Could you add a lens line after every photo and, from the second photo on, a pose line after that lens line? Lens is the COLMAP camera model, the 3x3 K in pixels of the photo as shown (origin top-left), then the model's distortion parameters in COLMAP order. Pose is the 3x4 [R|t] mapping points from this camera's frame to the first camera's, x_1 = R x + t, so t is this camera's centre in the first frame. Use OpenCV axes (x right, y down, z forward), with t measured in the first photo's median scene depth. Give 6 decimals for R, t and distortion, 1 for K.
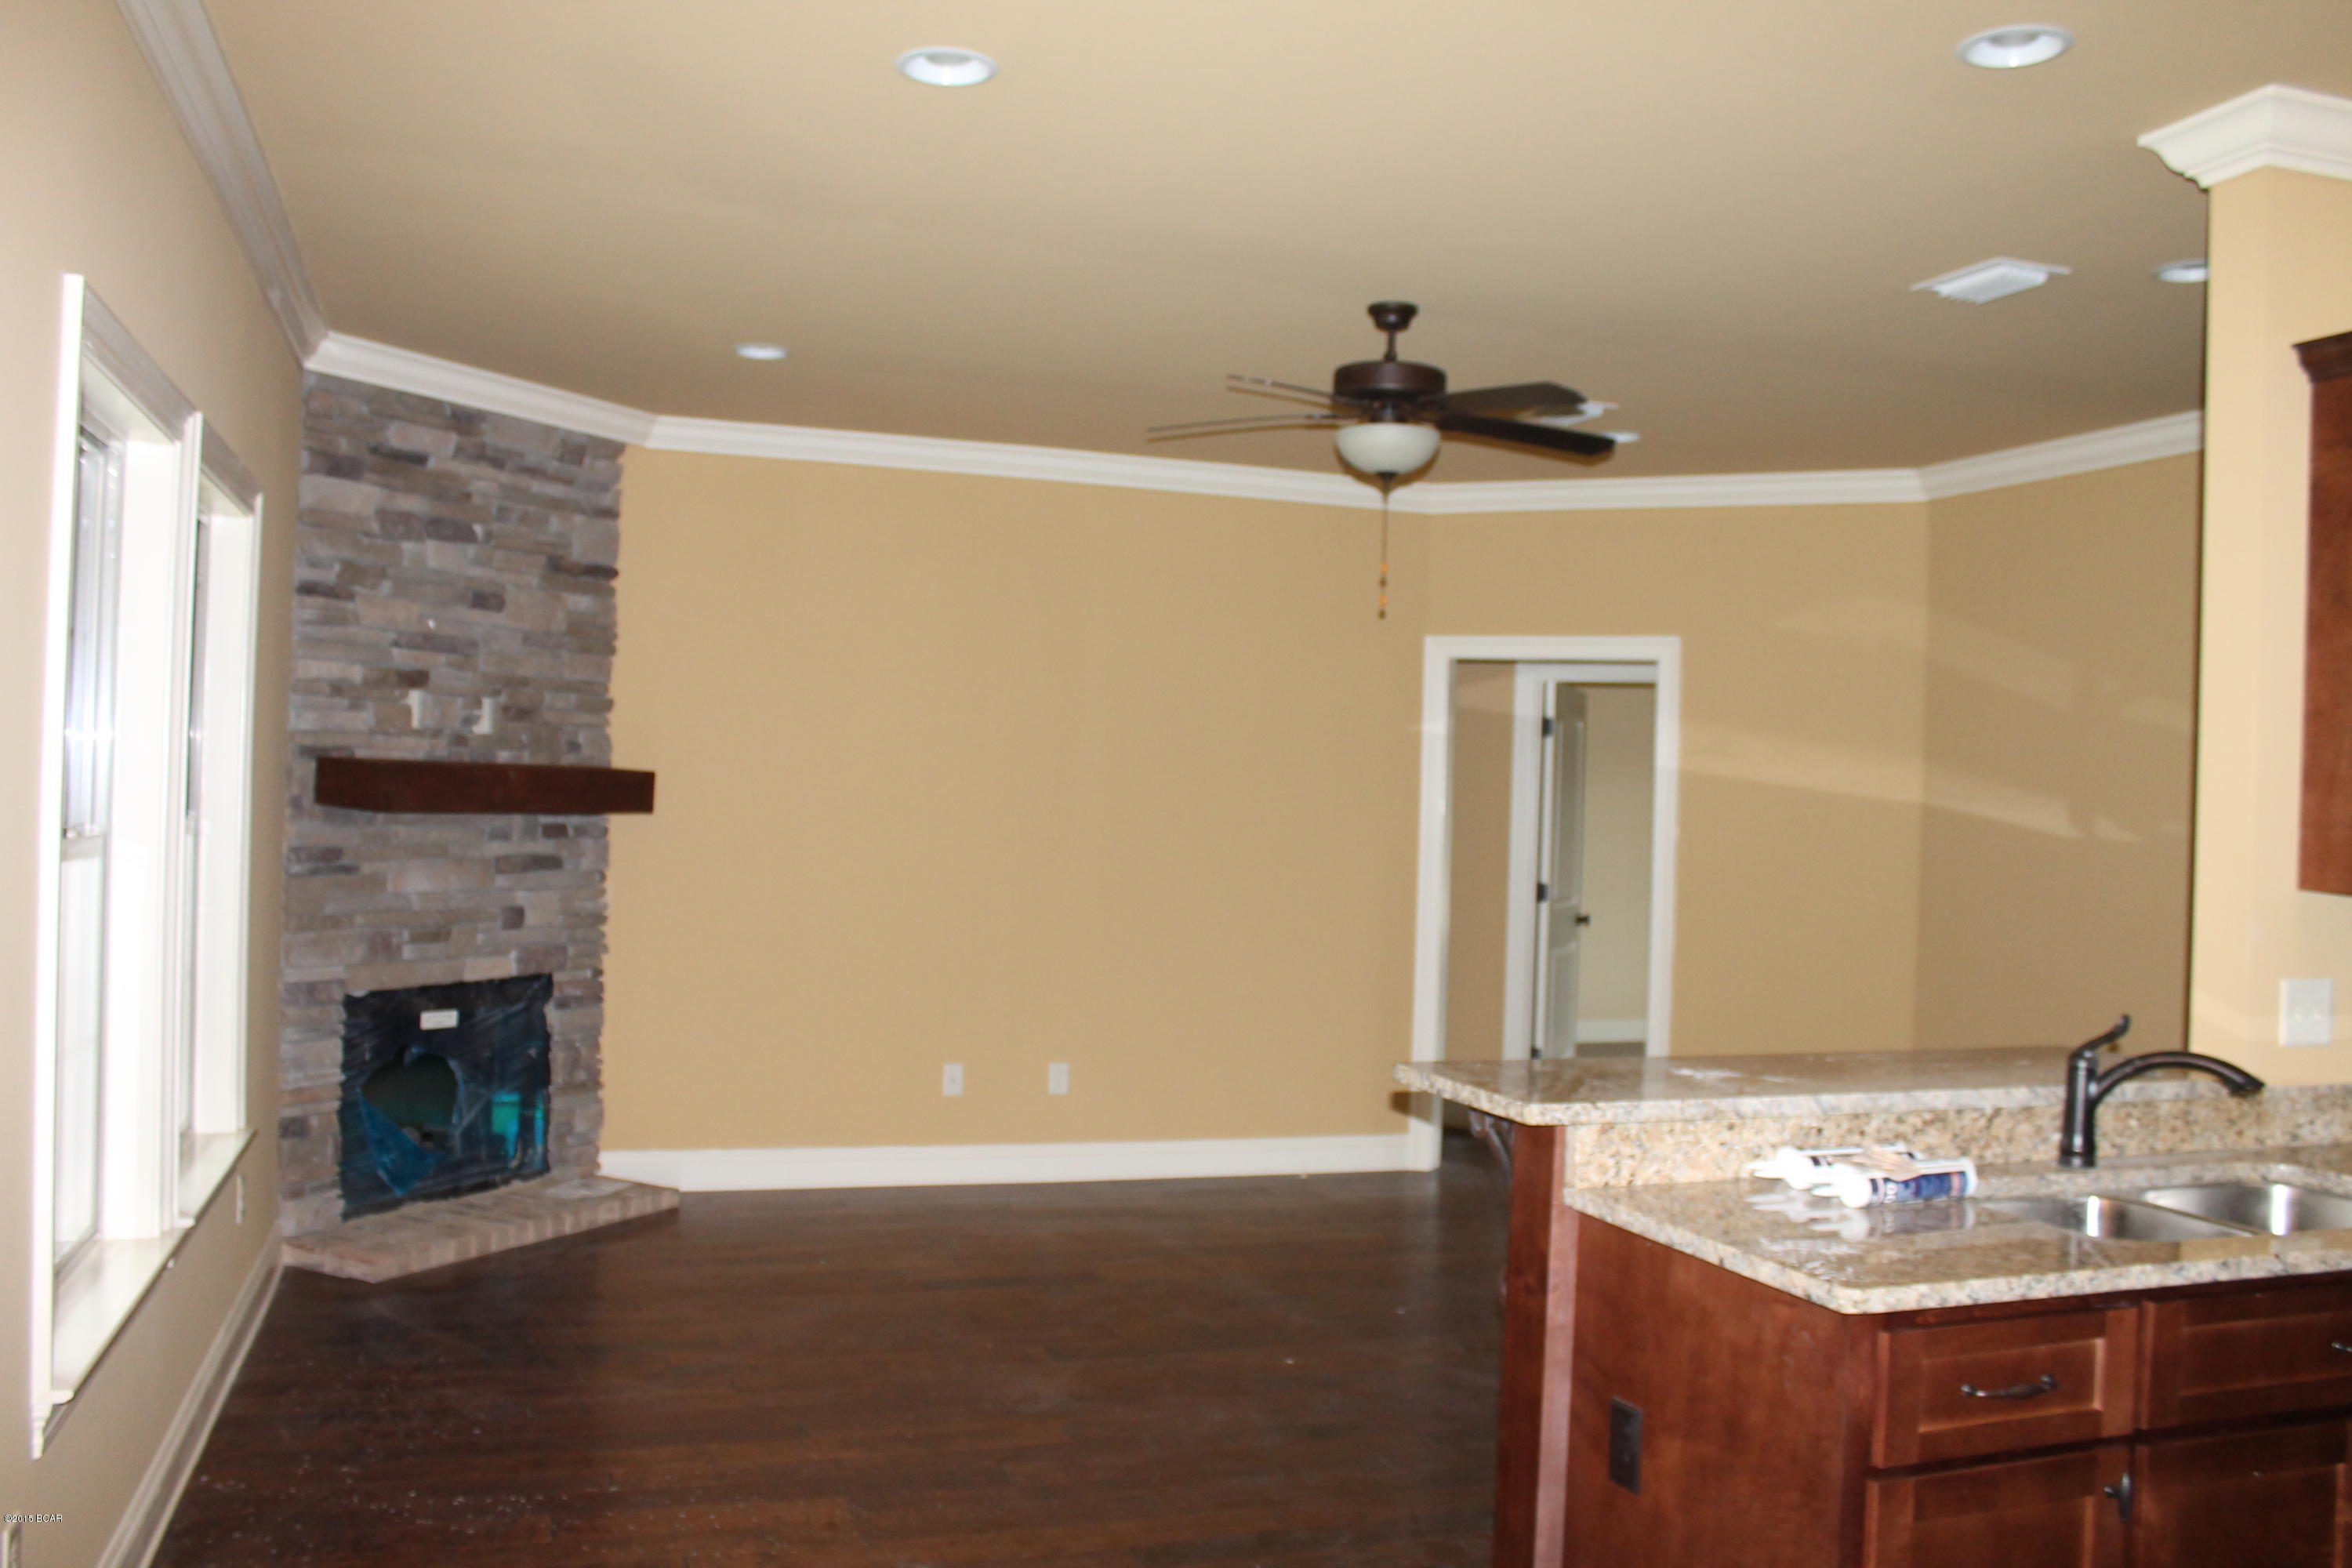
lens RADIAL K [[1959.6, 0, 1176.0], [0, 1959.6, 784.0], [0, 0, 1]] dist [-0.182606, 0.147909]
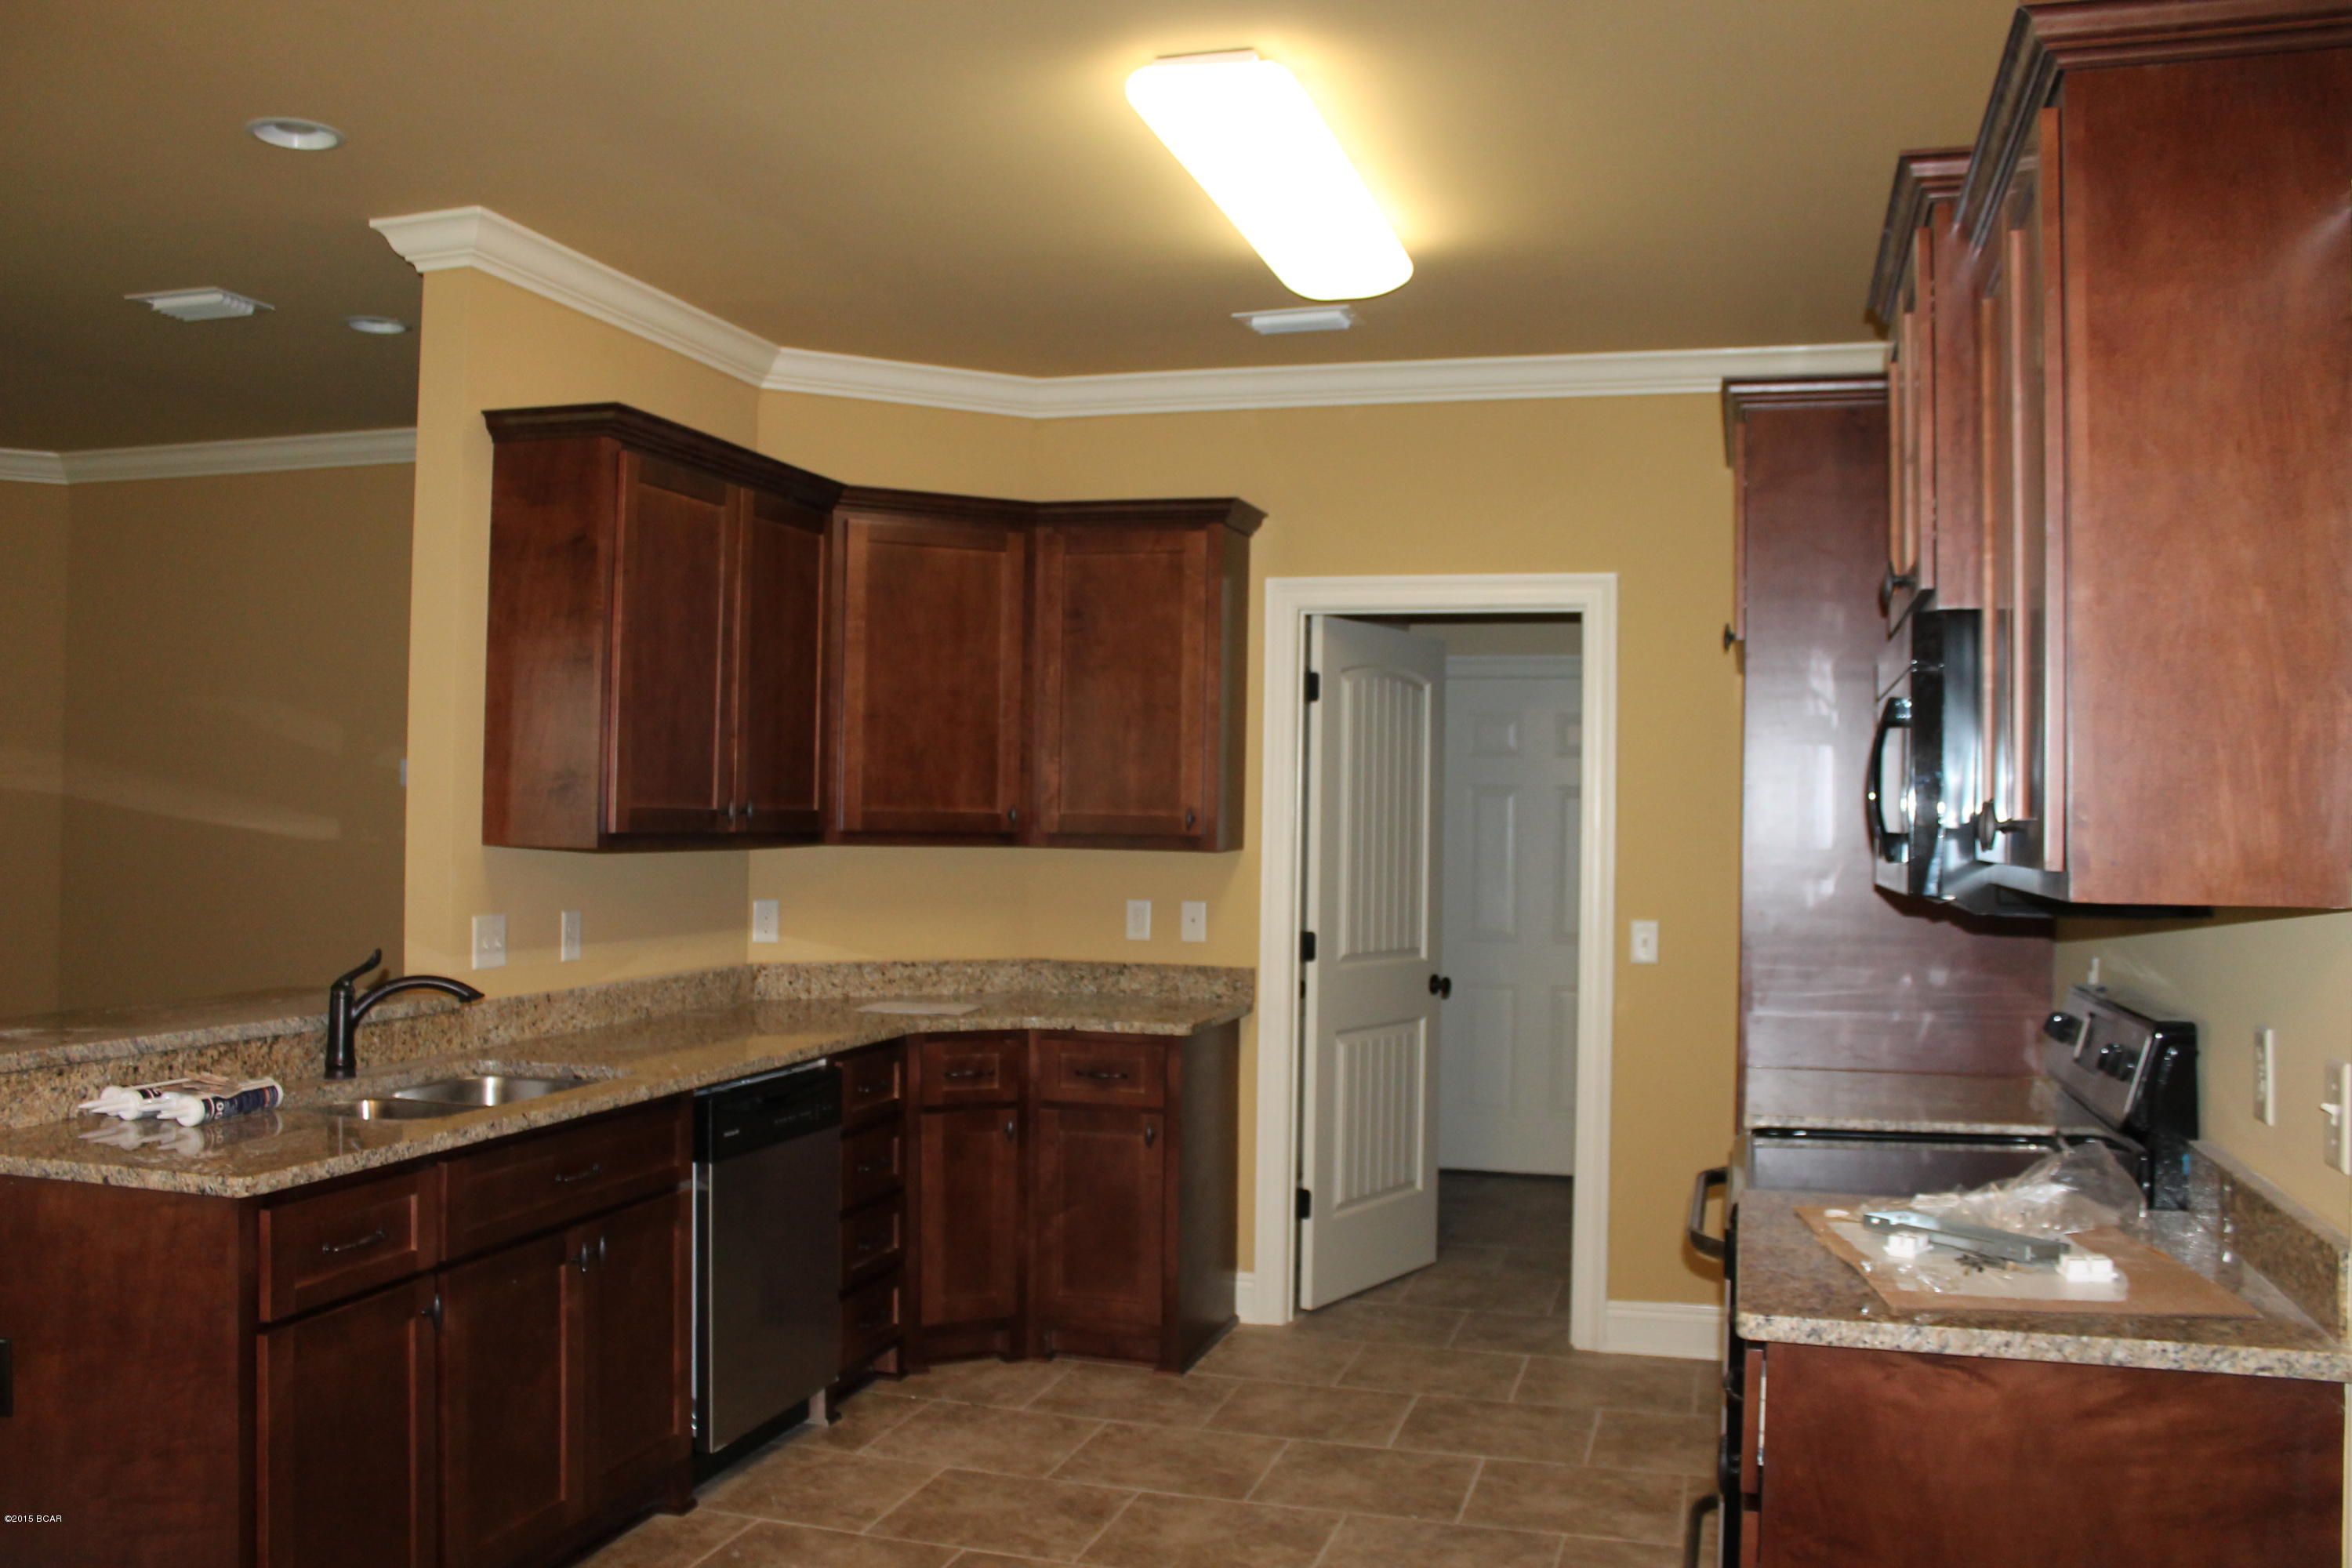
lens RADIAL K [[1959.6, 0, 1176.0], [0, 1959.6, 784.0], [0, 0, 1]] dist [-0.182606, 0.147909]
pose [[0.566941, -0.012966, 0.823657, -0.228765], [0.002216, 0.999897, 0.014215, -0.001851], [-0.823756, -0.006234, 0.566911, -0.136114]]
